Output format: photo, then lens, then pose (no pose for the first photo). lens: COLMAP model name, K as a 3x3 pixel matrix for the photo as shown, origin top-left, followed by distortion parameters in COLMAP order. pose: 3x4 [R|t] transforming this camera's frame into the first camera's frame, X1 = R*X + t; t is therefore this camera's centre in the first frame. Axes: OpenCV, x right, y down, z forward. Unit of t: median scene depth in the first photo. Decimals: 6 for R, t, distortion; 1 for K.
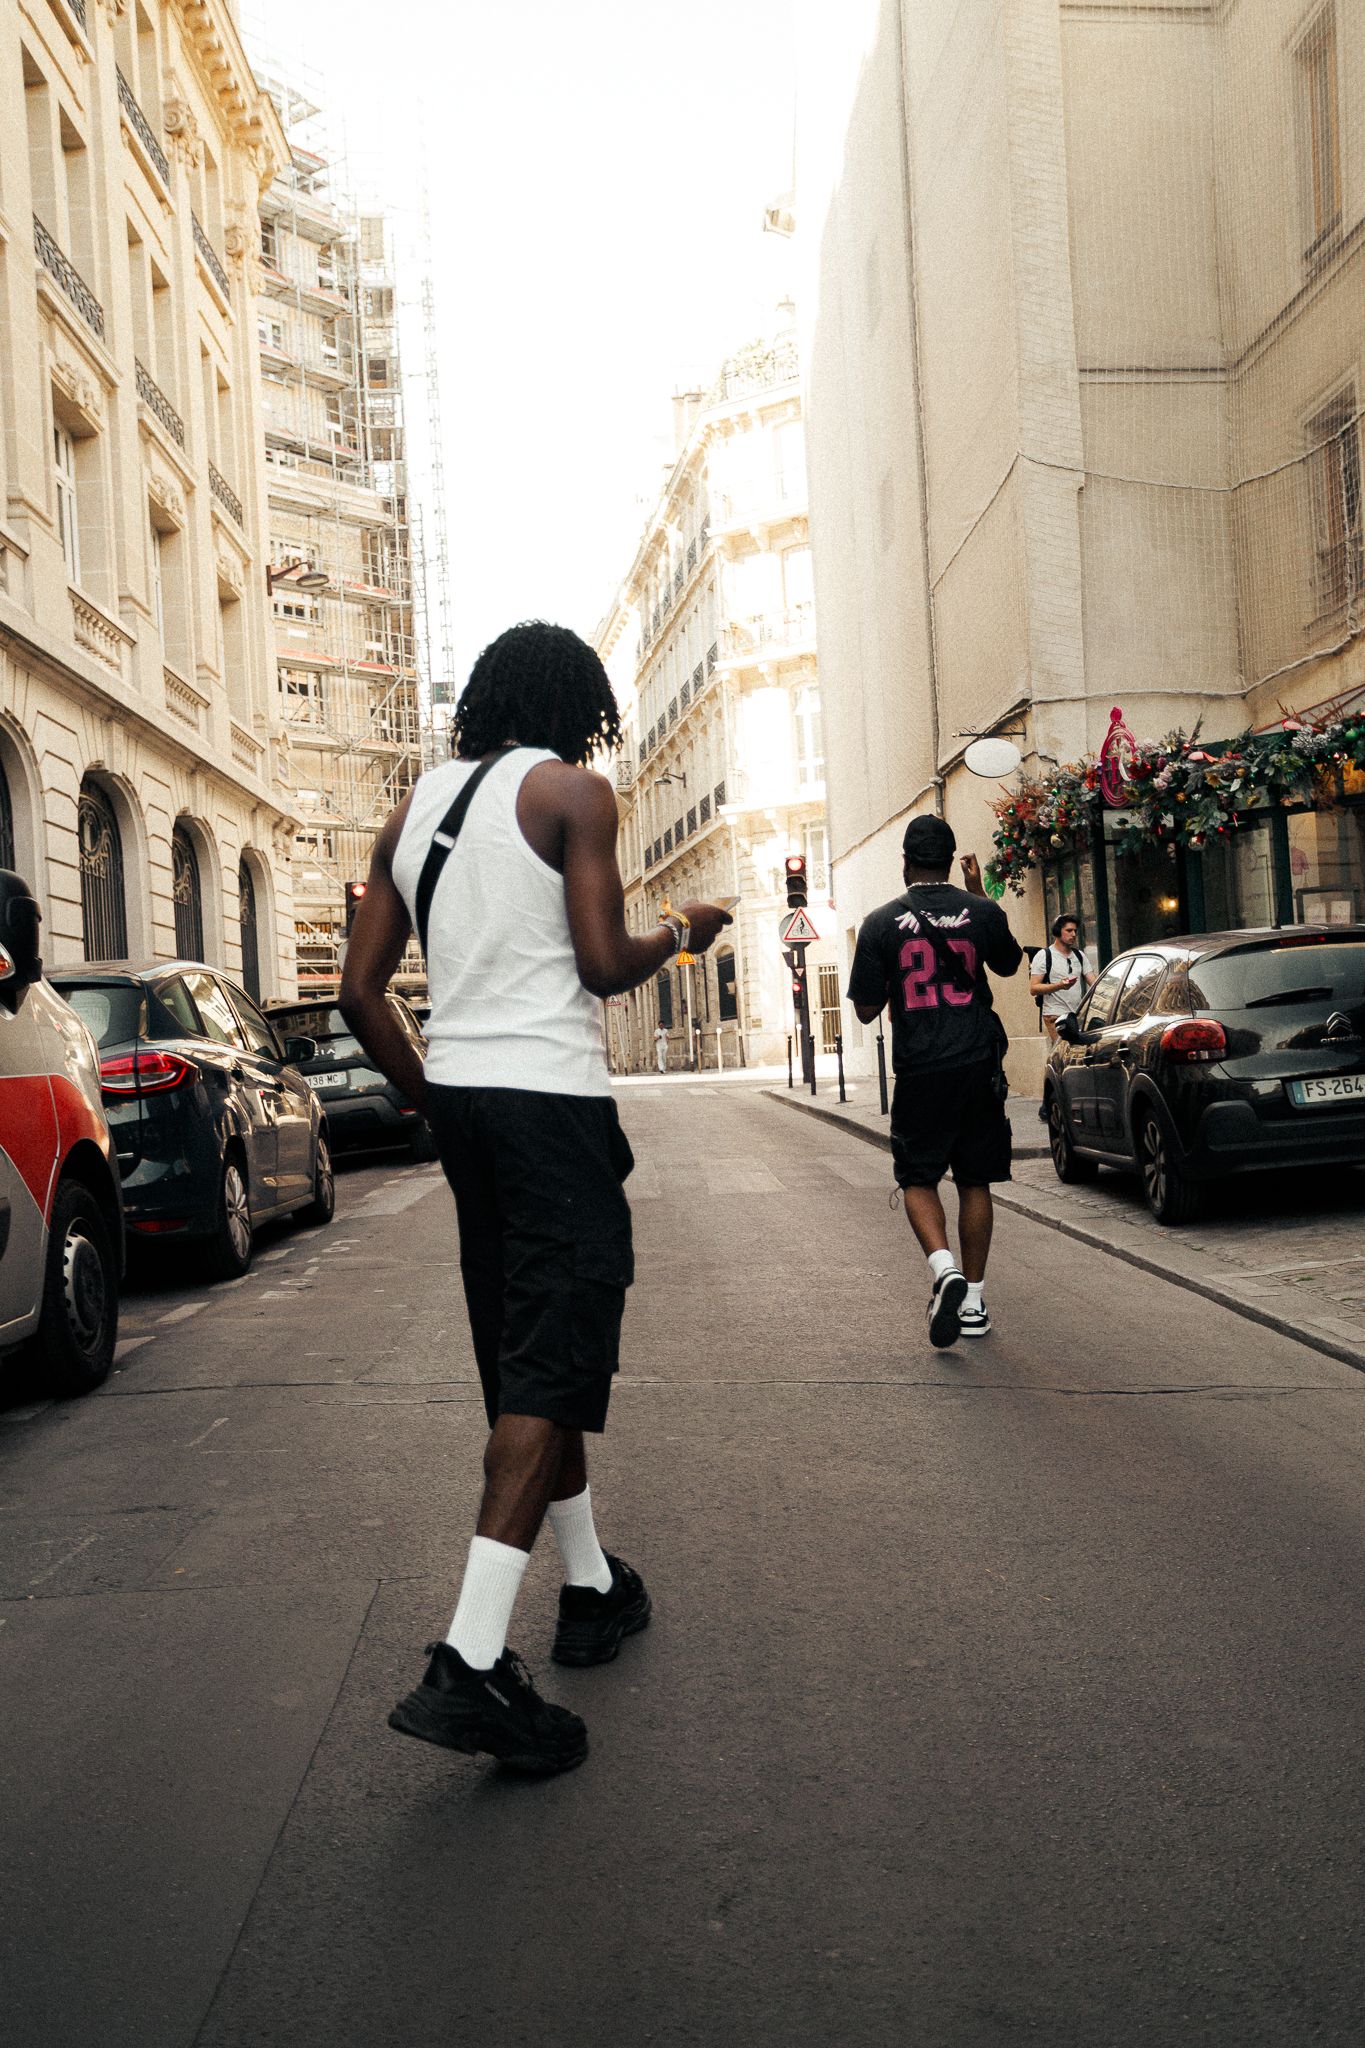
lens RADIAL K [[2028.3, 0, 682.5], [0, 2028.3, 1024.0], [0, 0, 1]] dist [0.001570, 0.017326]
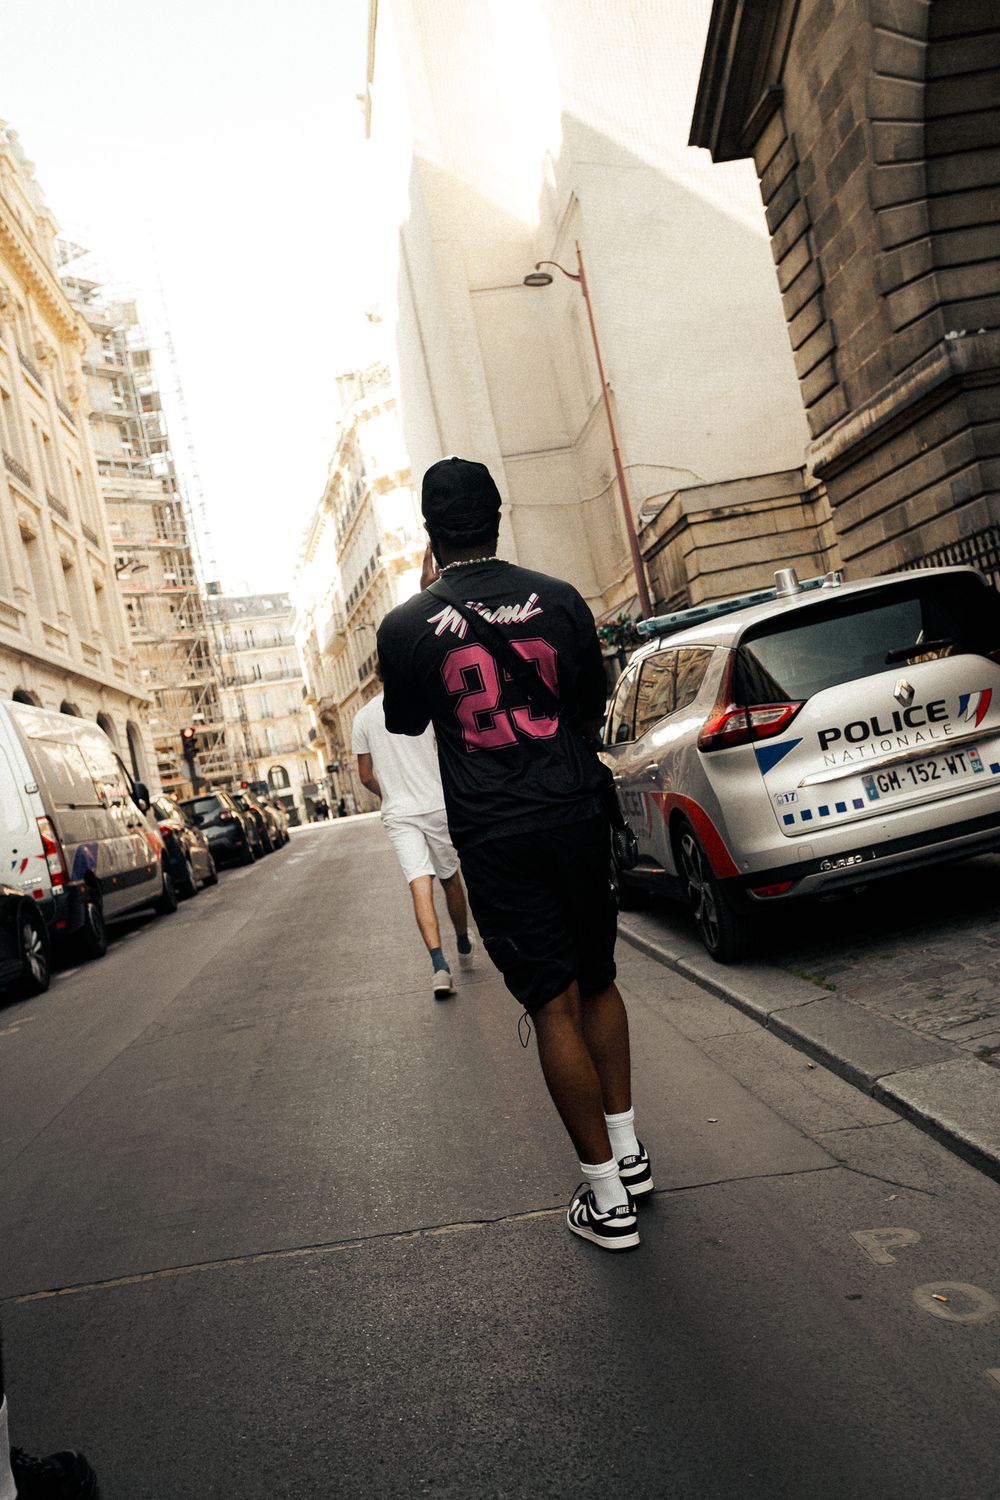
lens RADIAL K [[1485.6, 0, 500.0], [0, 1485.6, 750.0], [0, 0, 1]] dist [0.001570, 0.017326]
pose [[0.988605, -0.139009, 0.057765, 0.021720], [0.139677, 0.990167, -0.007670, -0.001611], [-0.056130, 0.015651, 0.998301, -0.202875]]
